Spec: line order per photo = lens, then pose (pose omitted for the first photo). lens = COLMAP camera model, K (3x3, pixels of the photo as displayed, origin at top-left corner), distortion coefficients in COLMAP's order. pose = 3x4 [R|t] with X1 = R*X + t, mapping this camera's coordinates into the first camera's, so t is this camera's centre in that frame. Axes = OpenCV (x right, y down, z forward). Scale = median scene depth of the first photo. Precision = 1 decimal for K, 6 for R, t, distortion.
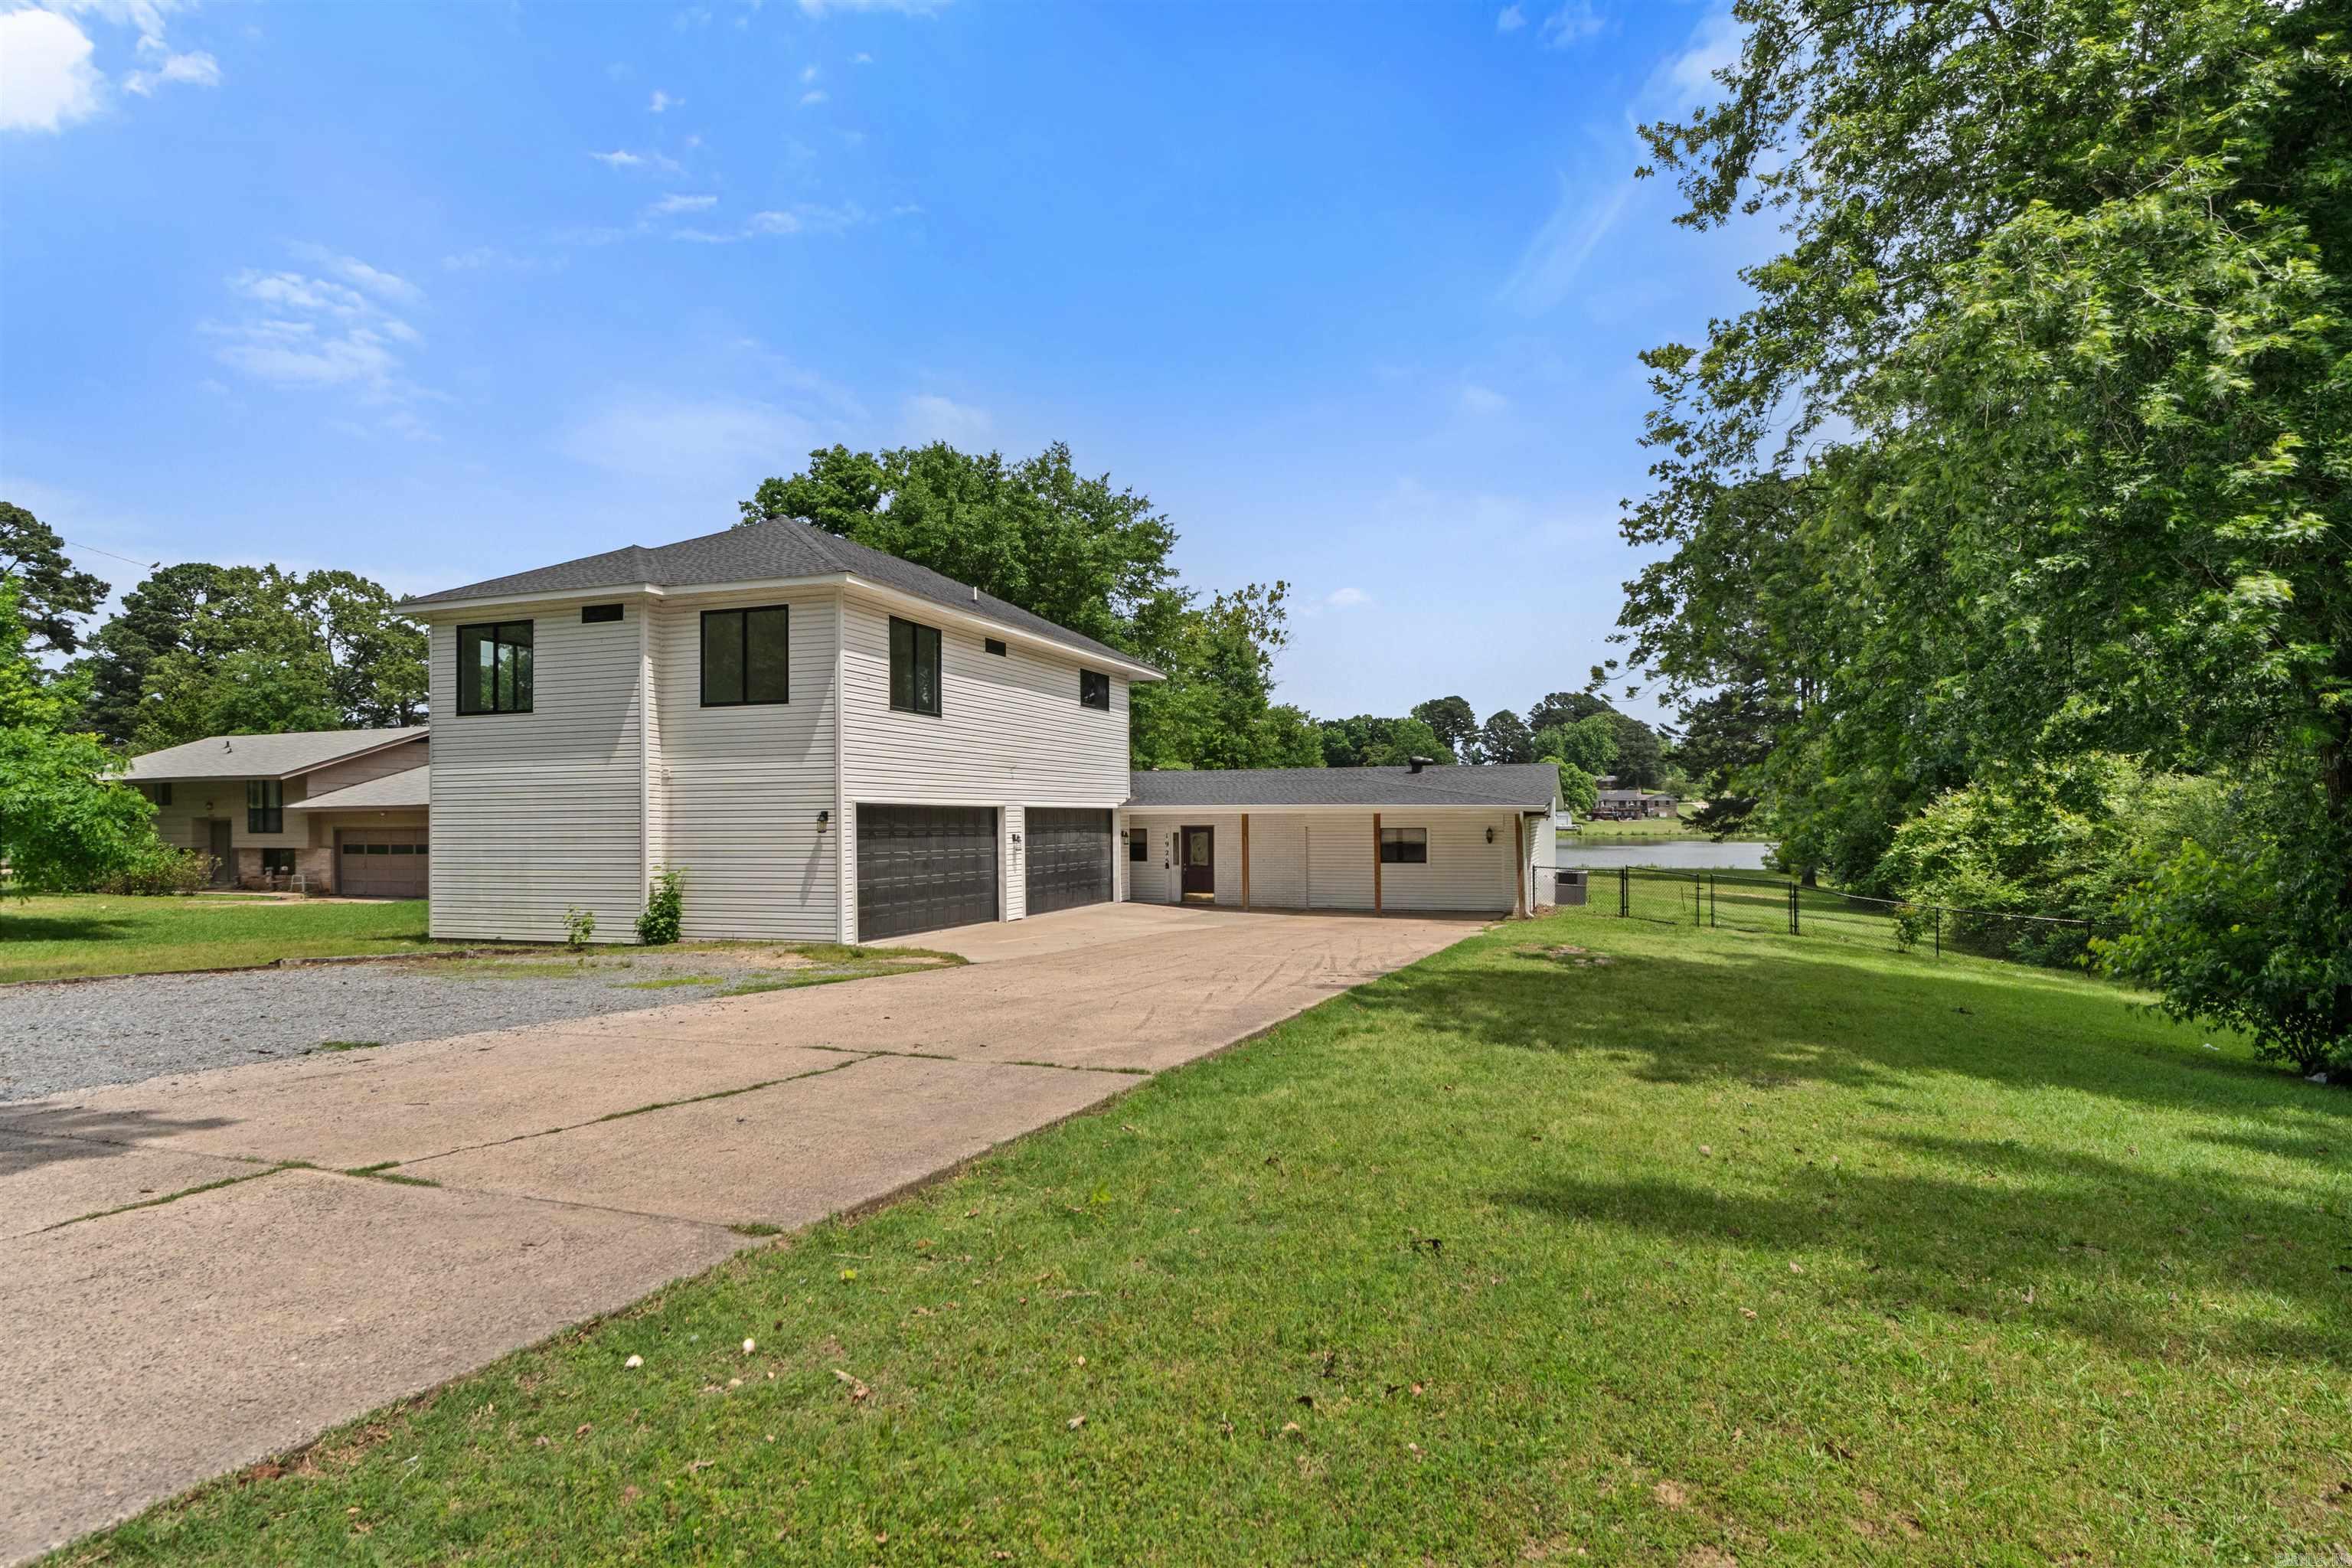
lens RADIAL K [[1286.9, 0, 1177.7], [0, 1286.9, 785.2], [0, 0, 1]] dist [-0.006283, -0.000156]
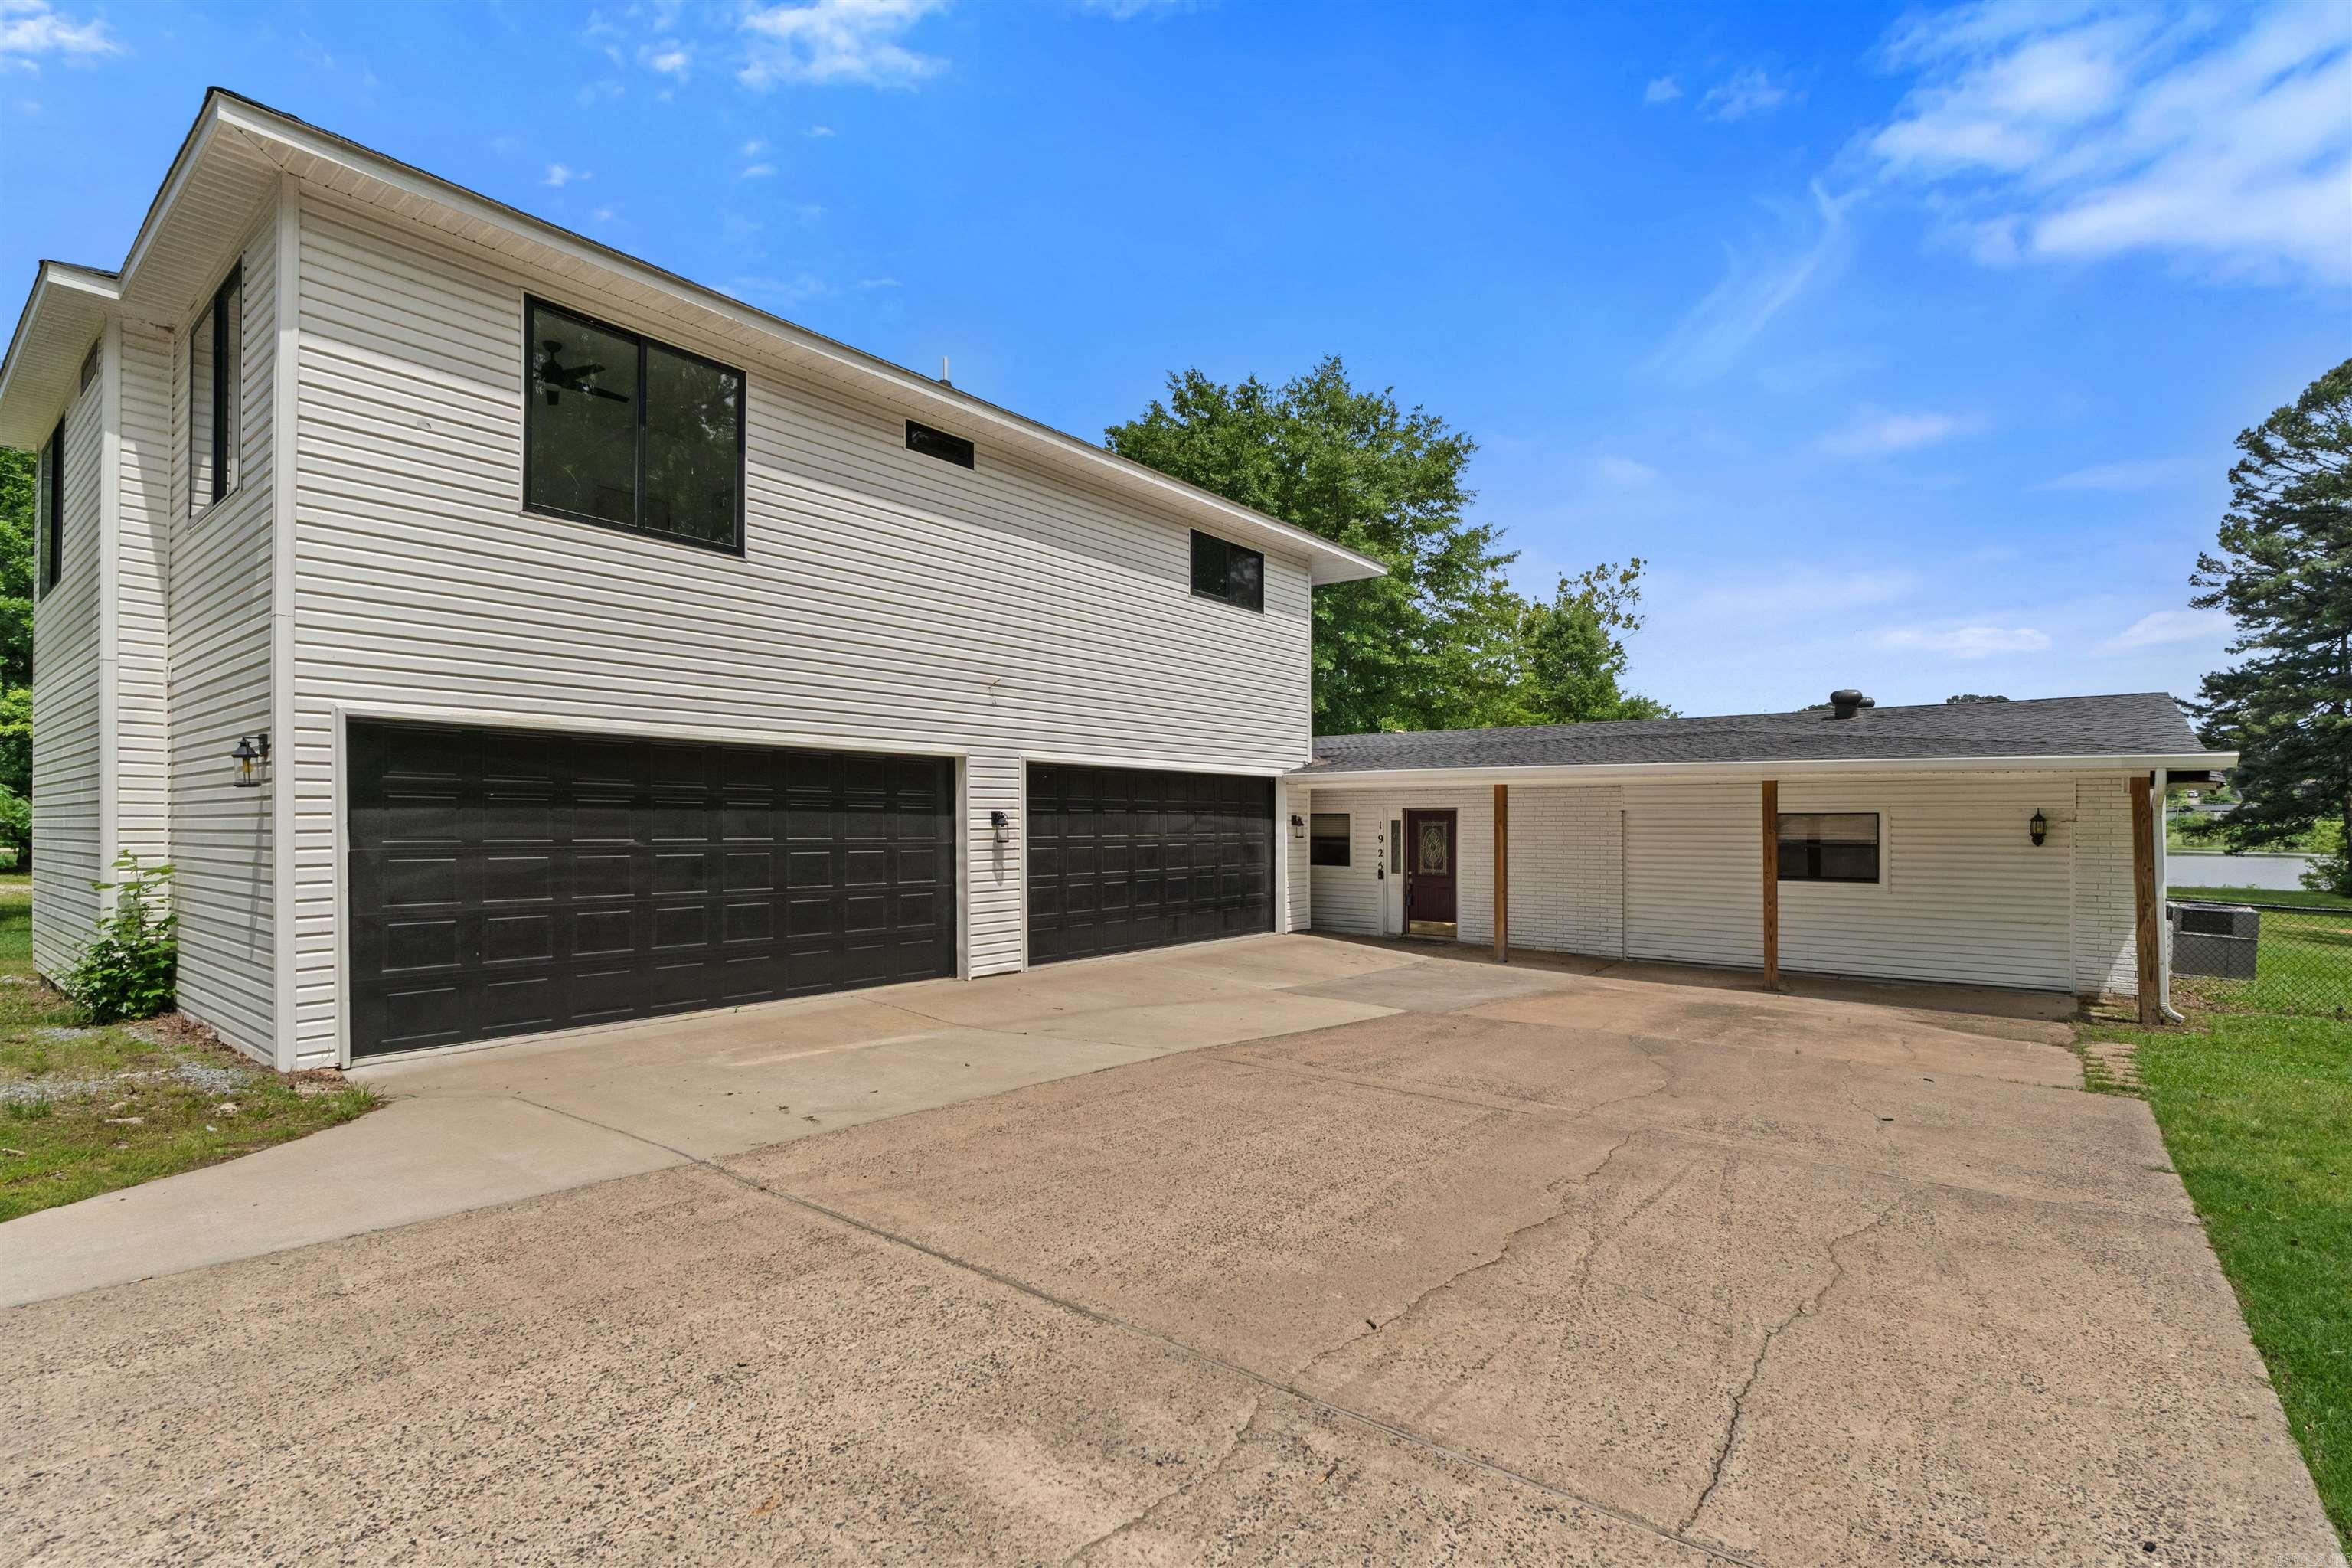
lens RADIAL K [[1110.8, 0, 1160.9], [0, 1110.8, 807.1], [0, 0, 1]] dist [-0.001900, 0.000014]
pose [[0.944958, 0.005096, -0.327152, 0.068187], [-0.000978, 0.999918, 0.012750, 0.024787], [0.327190, -0.011728, 0.944886, 0.485665]]
